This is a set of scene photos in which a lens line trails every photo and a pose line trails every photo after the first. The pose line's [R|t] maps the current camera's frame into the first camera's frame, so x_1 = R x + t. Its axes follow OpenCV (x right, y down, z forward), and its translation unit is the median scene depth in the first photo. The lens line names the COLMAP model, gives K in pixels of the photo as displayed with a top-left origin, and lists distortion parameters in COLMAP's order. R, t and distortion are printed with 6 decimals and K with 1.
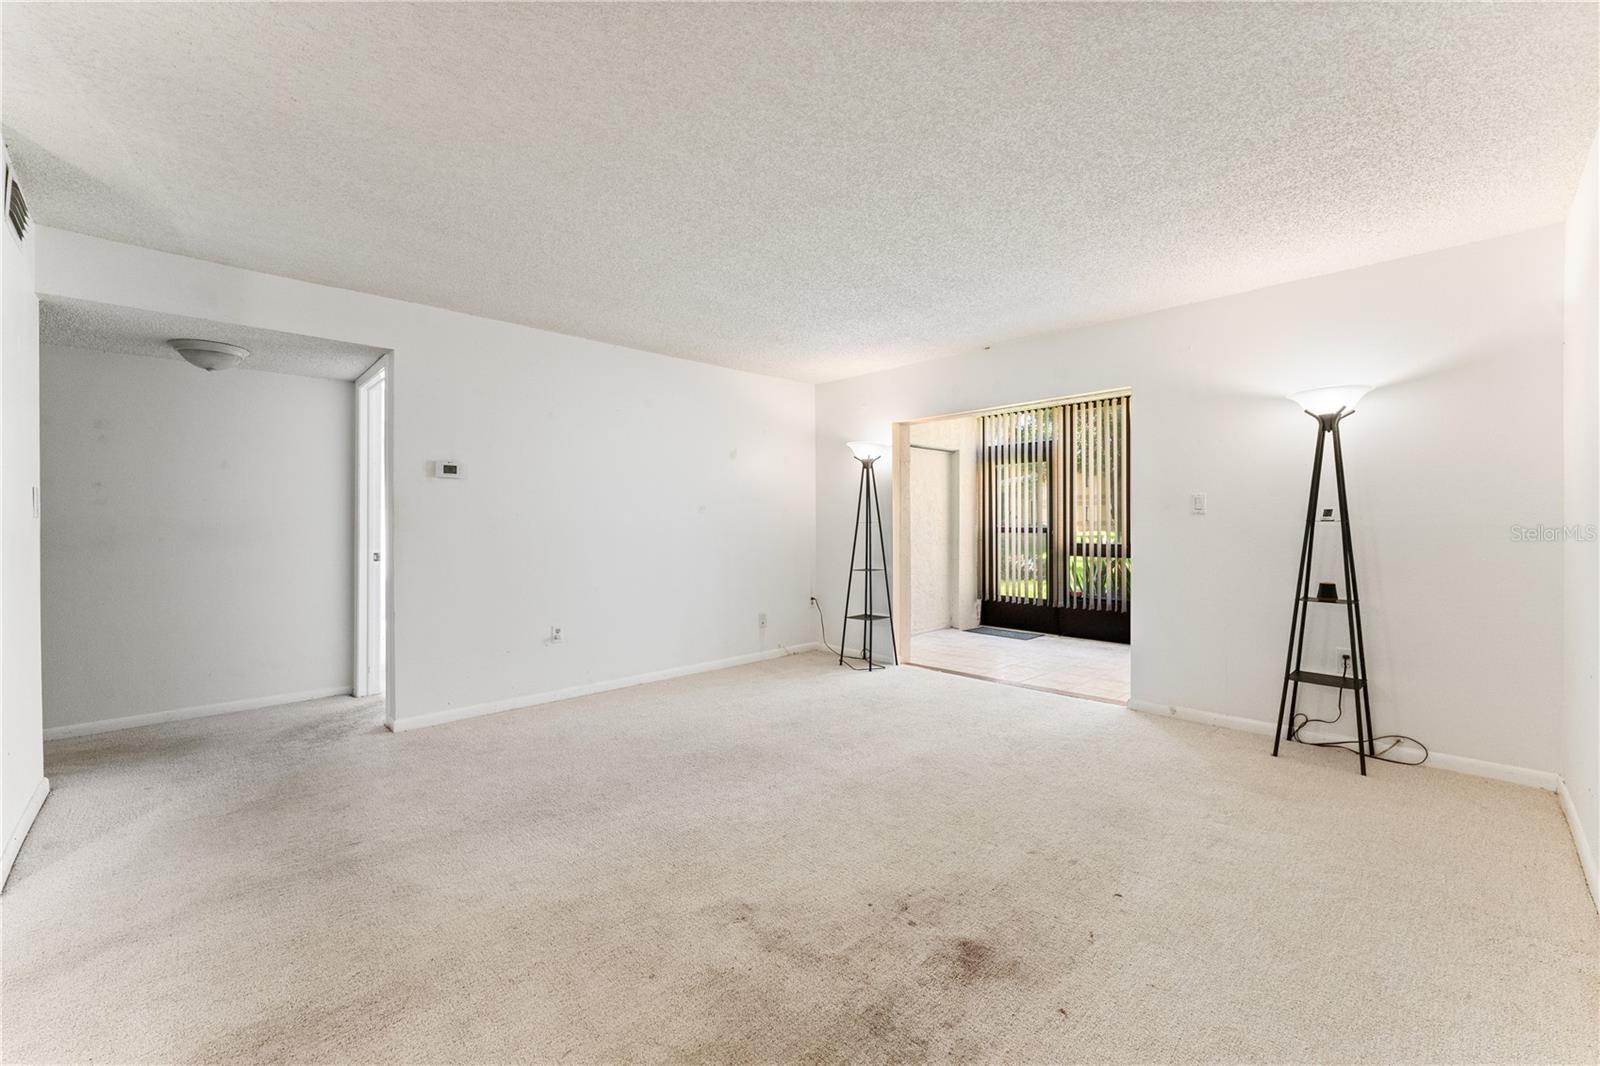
lens RADIAL K [[646.7, 0, 800.6], [0, 646.7, 527.0], [0, 0, 1]] dist [0.000256, -0.000107]
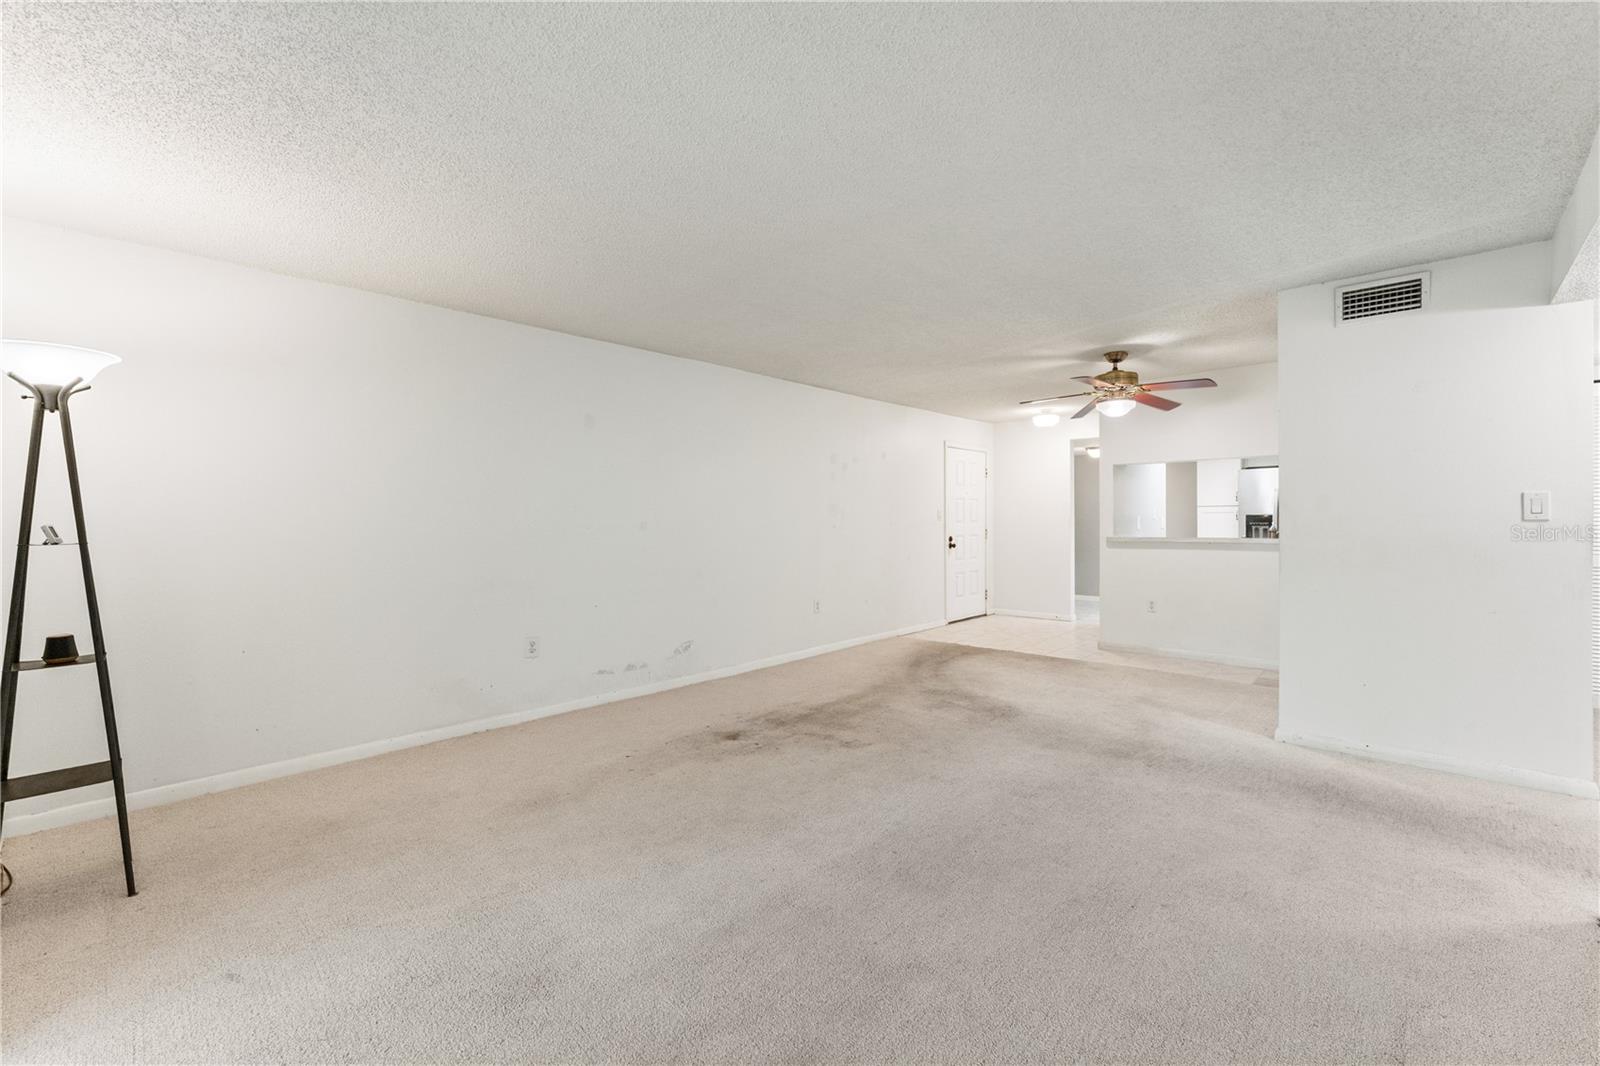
lens RADIAL K [[659.8, 0, 805.0], [0, 659.8, 526.3], [0, 0, 1]] dist [0.000877, 0.000386]
pose [[-0.998771, 0.013427, -0.047716, 0.060096], [0.012765, 0.999818, 0.014159, -0.025687], [0.047897, 0.013532, -0.998761, 1.526268]]
